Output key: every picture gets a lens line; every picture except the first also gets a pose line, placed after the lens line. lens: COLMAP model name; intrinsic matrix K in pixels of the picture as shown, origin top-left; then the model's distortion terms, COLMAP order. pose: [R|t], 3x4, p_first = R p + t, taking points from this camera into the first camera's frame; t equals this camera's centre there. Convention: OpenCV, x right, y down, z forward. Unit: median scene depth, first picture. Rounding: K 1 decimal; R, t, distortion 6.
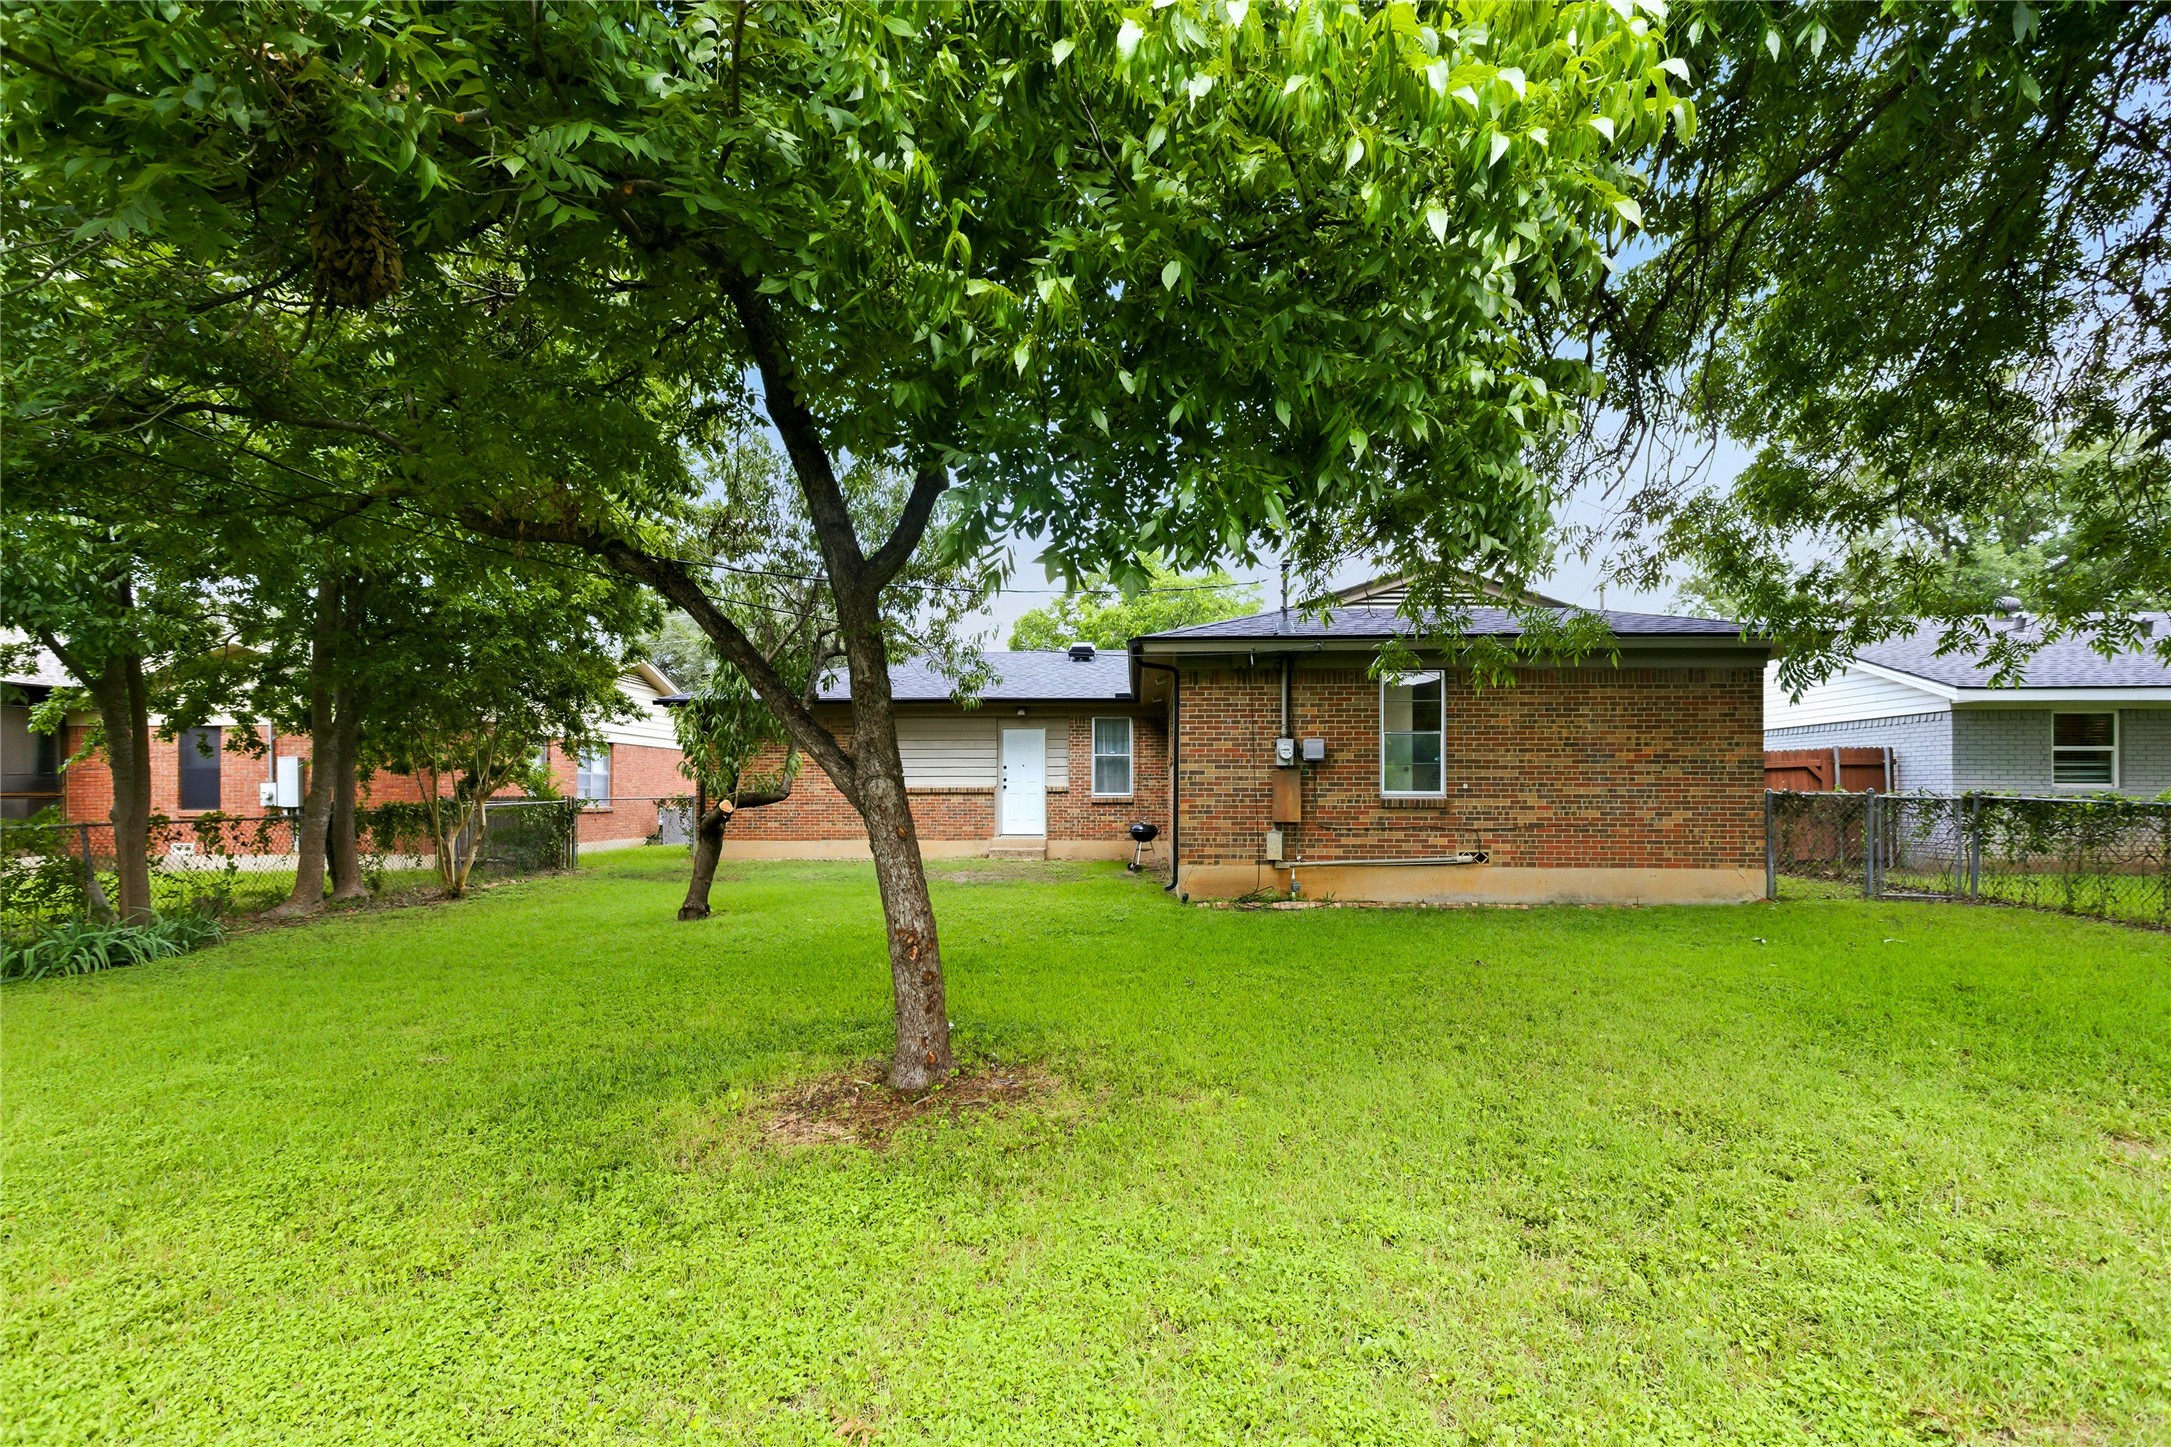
lens RADIAL K [[1002.4, 0, 1078.7], [0, 1002.4, 767.9], [0, 0, 1]] dist [-0.001561, 0.000087]
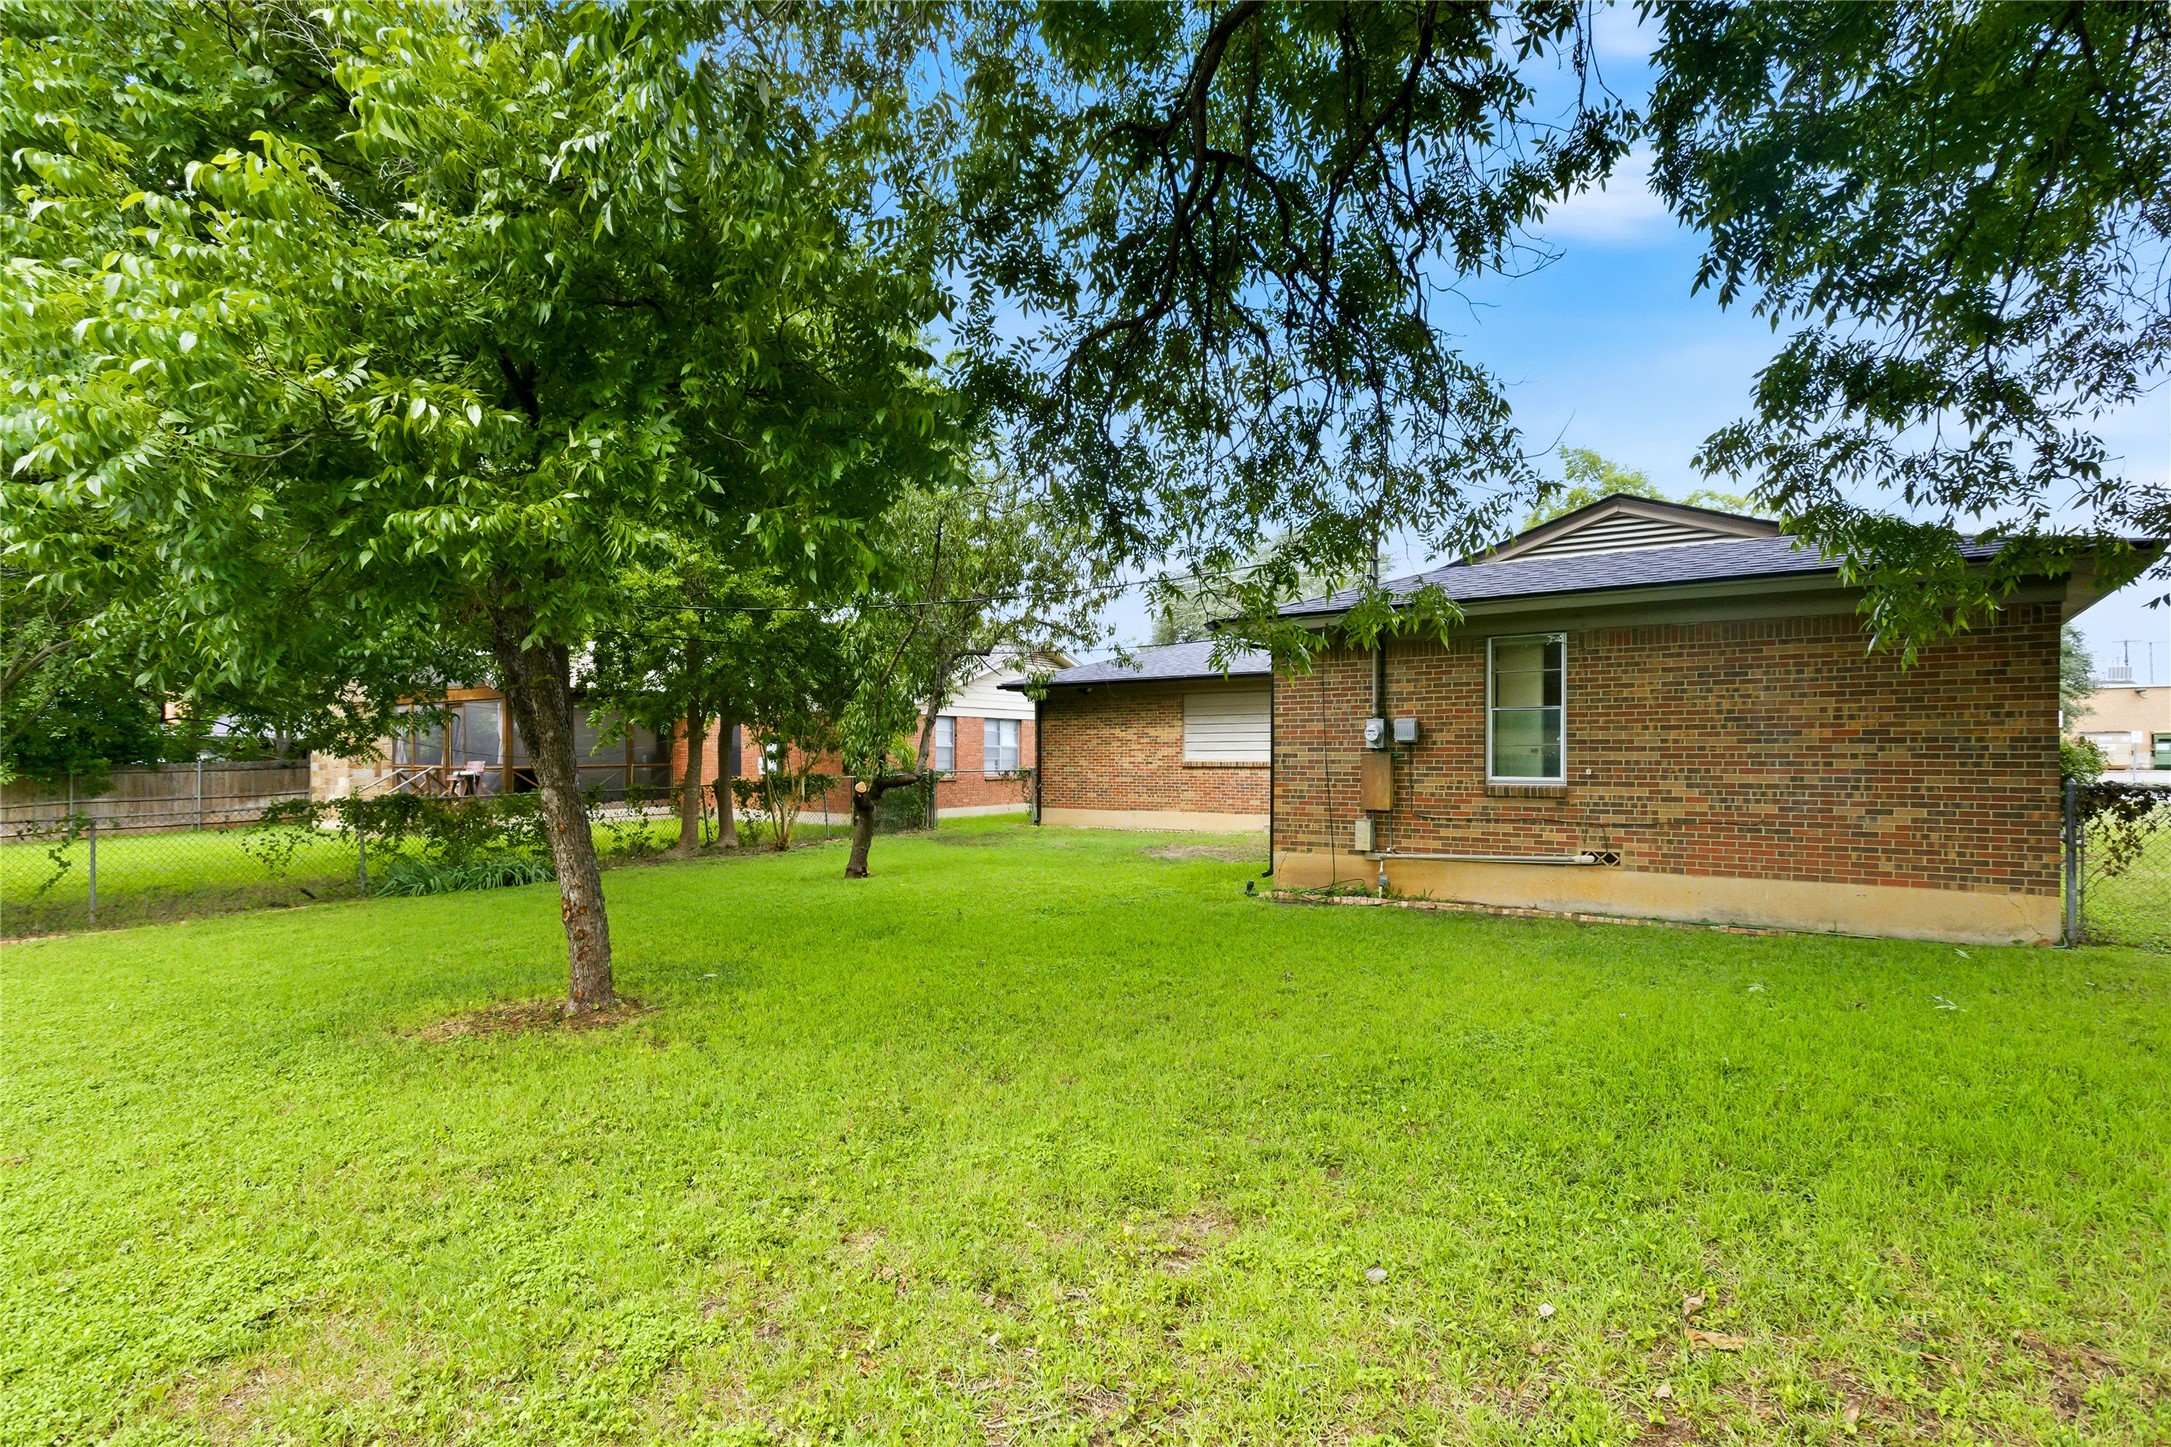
lens RADIAL K [[1018.6, 0, 1085.5], [0, 1018.6, 723.5], [0, 0, 1]] dist [-0.000986, 0.000588]
pose [[0.861827, -0.018599, -0.506860, 0.453317], [0.016820, 0.999826, -0.008088, -0.021818], [0.506923, -0.001555, 0.861990, 0.060801]]
